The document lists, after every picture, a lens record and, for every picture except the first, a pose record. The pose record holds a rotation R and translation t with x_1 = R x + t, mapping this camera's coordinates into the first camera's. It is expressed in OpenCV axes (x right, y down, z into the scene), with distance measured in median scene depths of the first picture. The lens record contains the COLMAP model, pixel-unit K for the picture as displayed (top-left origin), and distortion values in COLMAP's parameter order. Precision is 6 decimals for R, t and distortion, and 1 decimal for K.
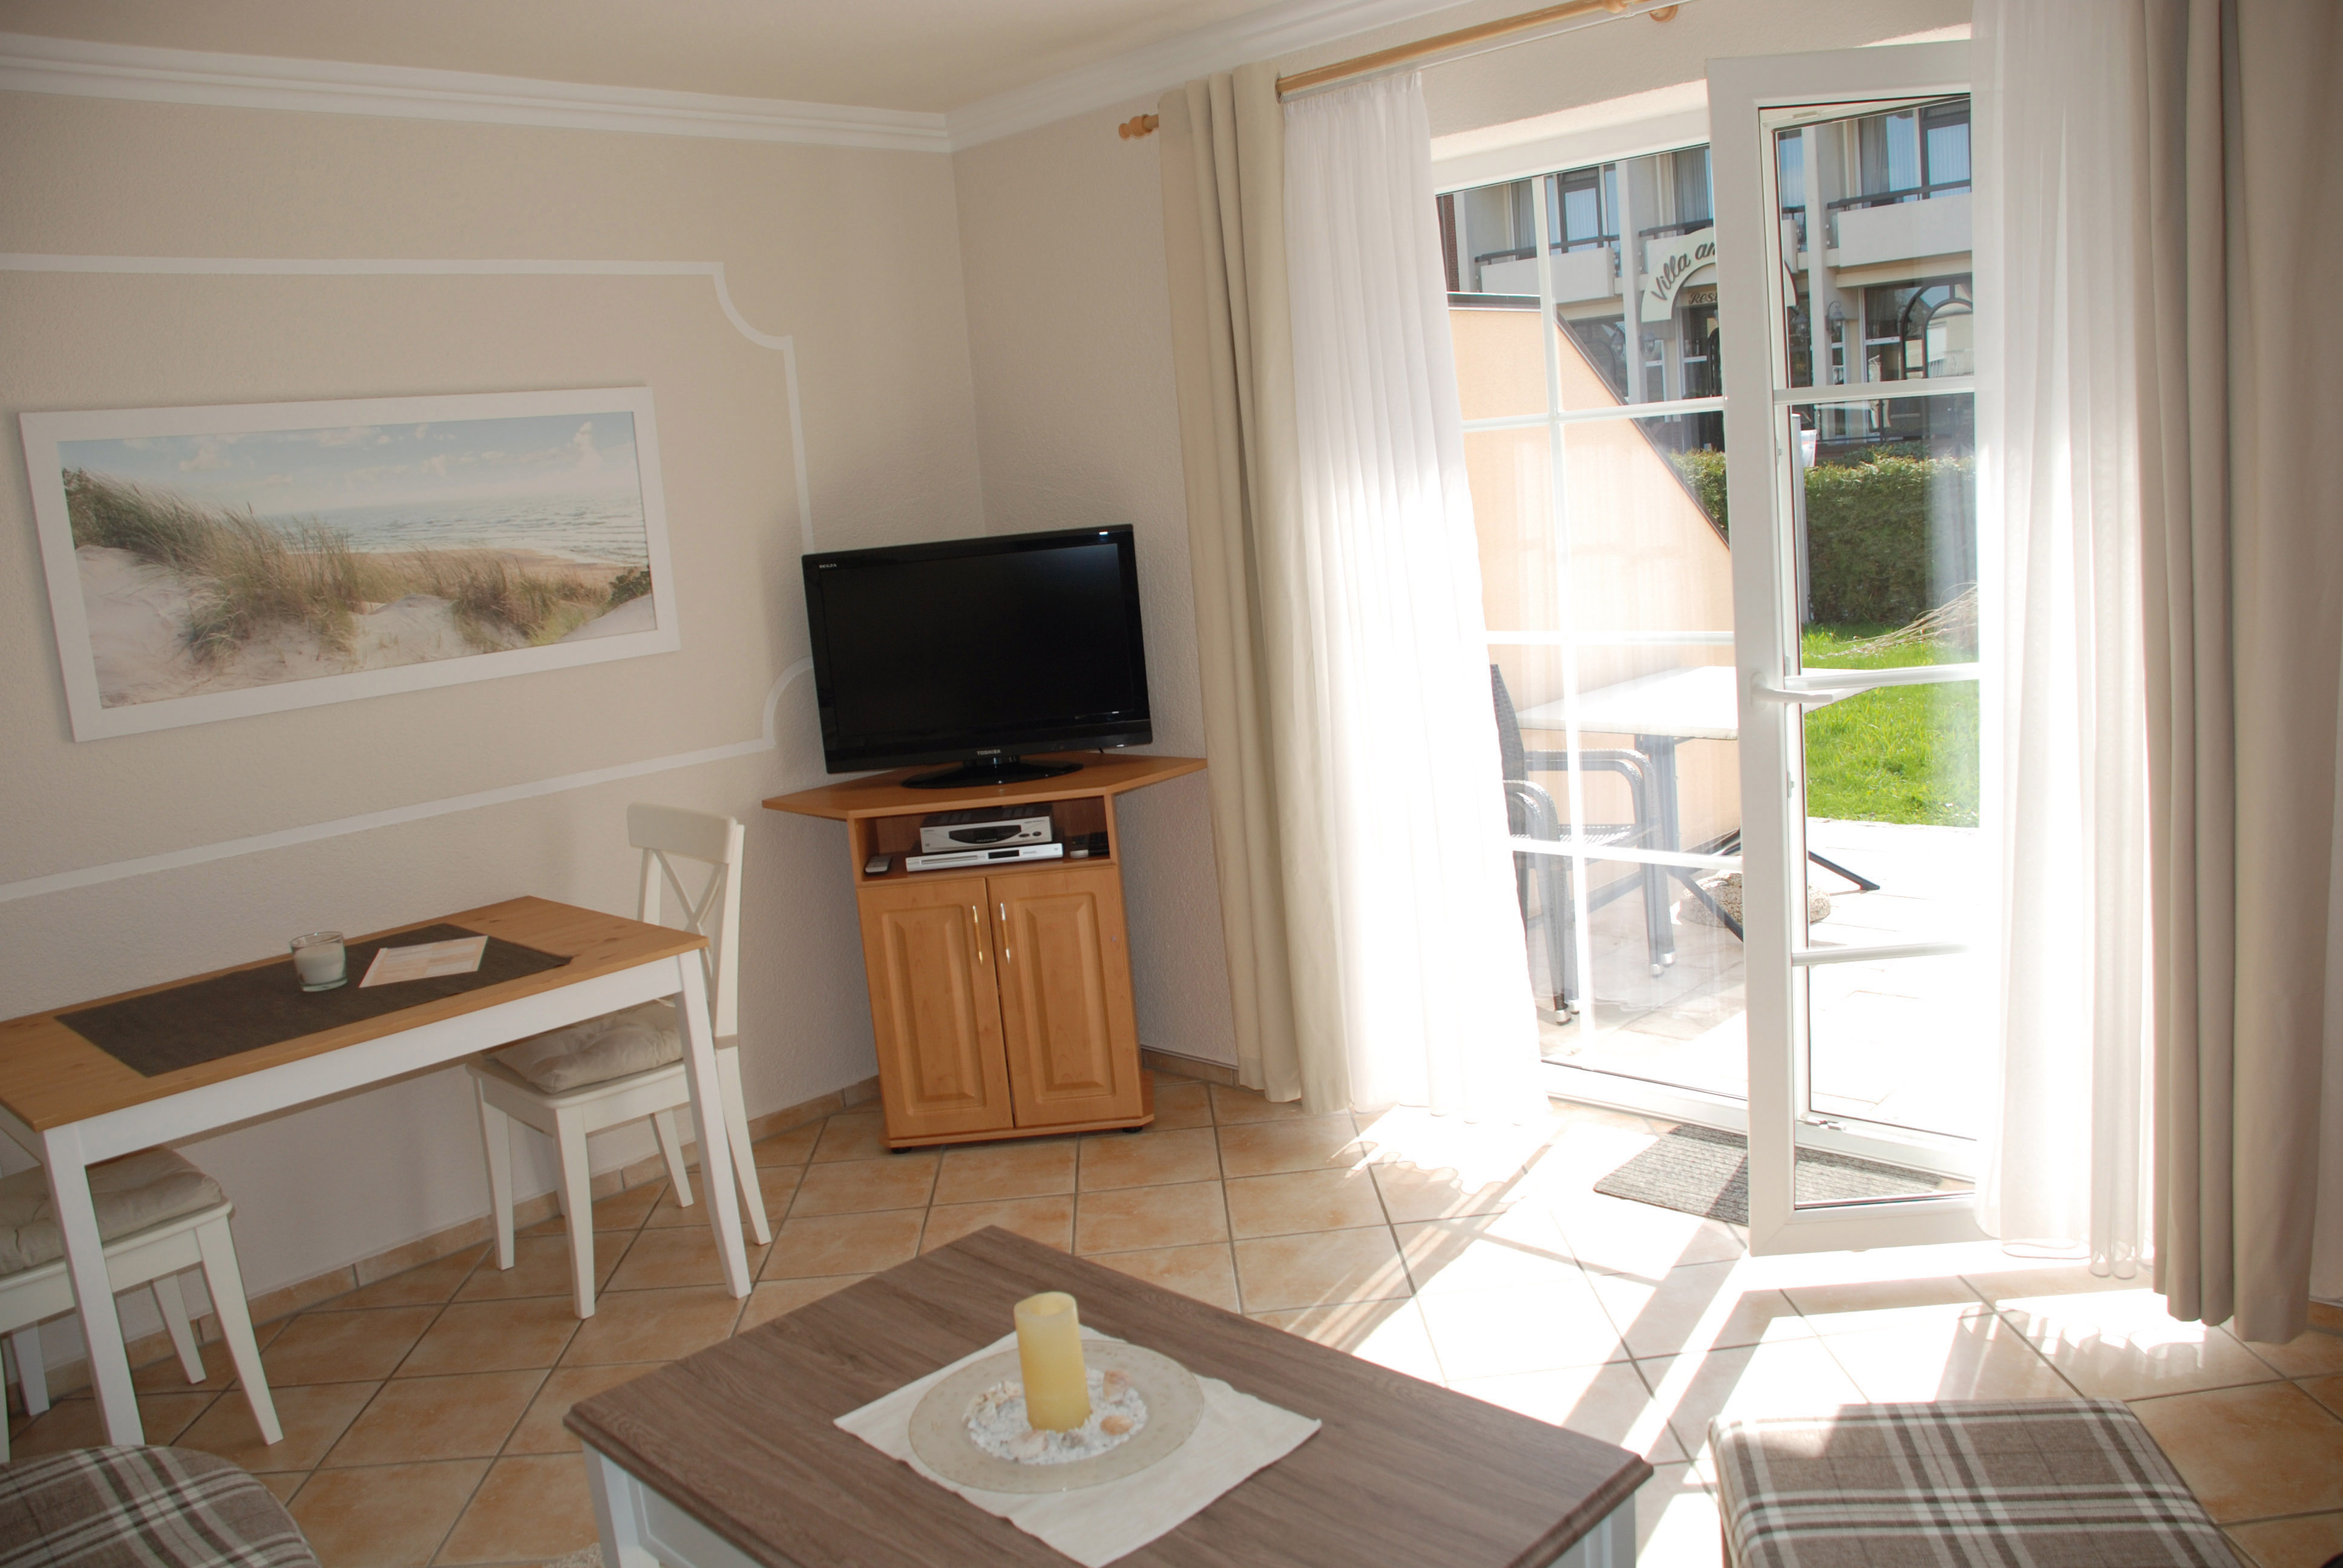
lens RADIAL K [[1785.9, 0, 1171.5], [0, 1785.9, 784.0], [0, 0, 1]] dist [-0.163234, 0.106410]
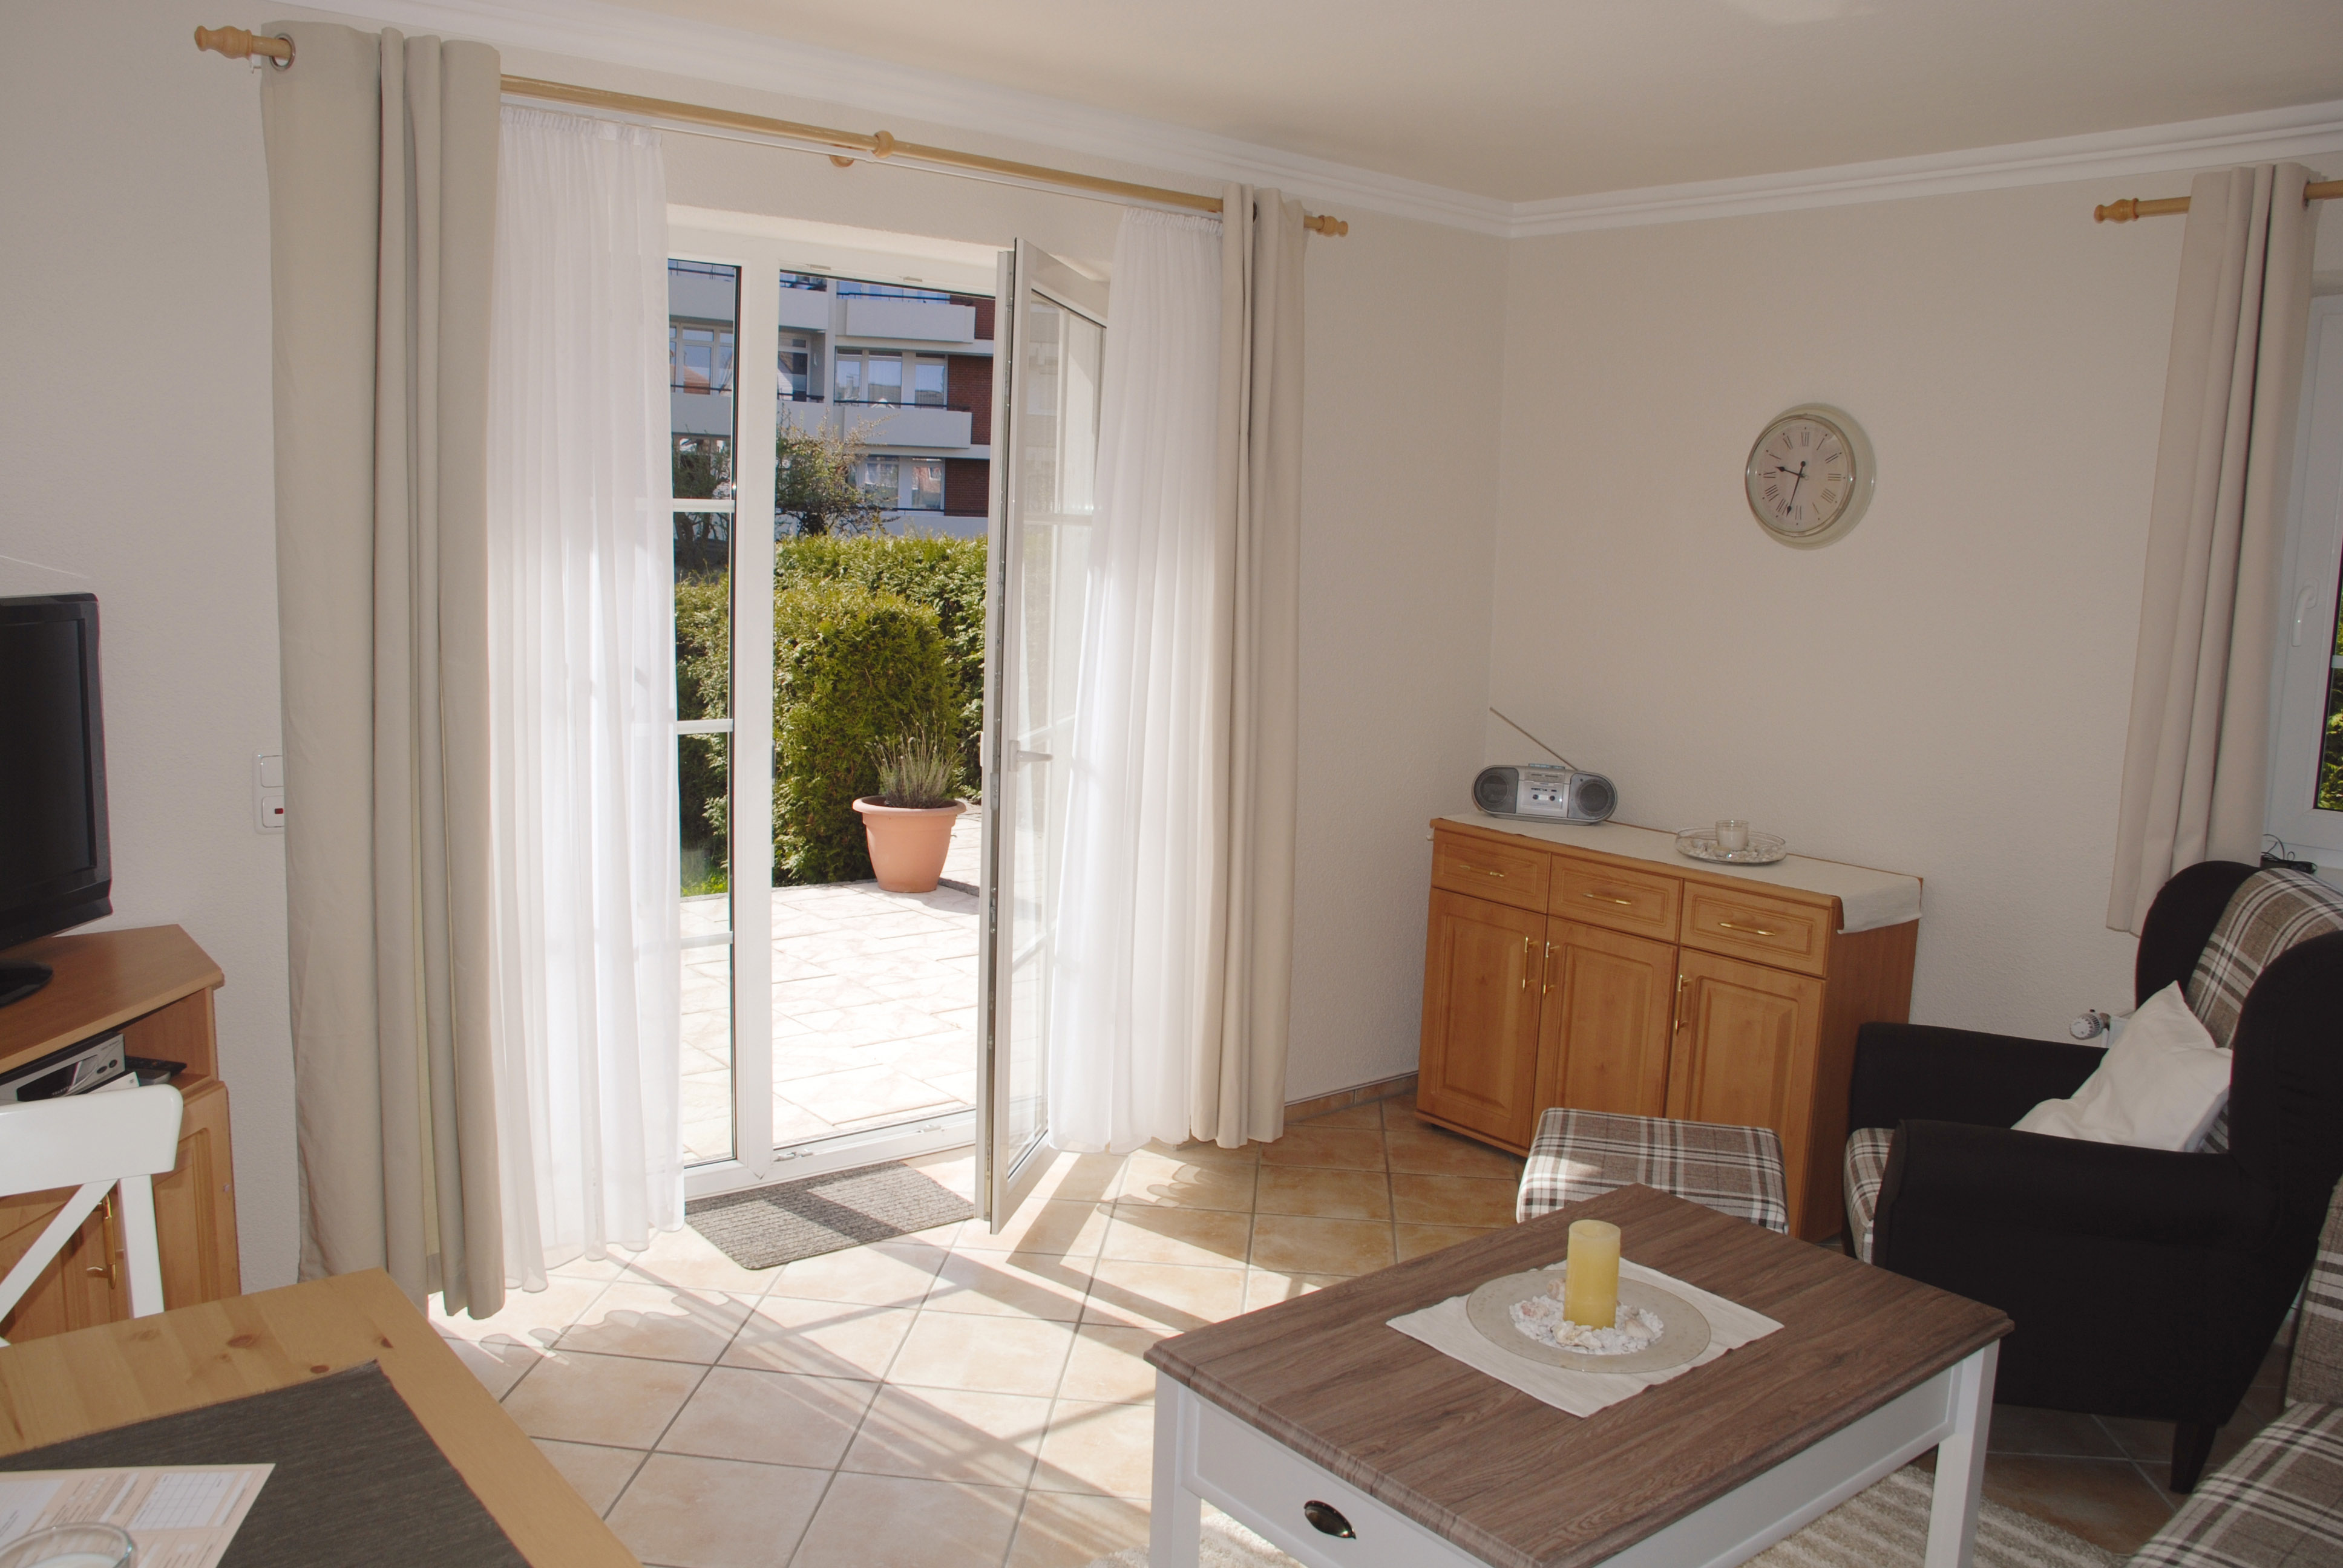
lens RADIAL K [[1785.9, 0, 1171.5], [0, 1785.9, 784.0], [0, 0, 1]] dist [-0.163234, 0.106410]
pose [[0.125293, -0.054173, 0.990640, -0.798263], [0.131228, 0.990640, 0.037576, -0.057944], [-0.983403, 0.125292, 0.131229, 0.670326]]
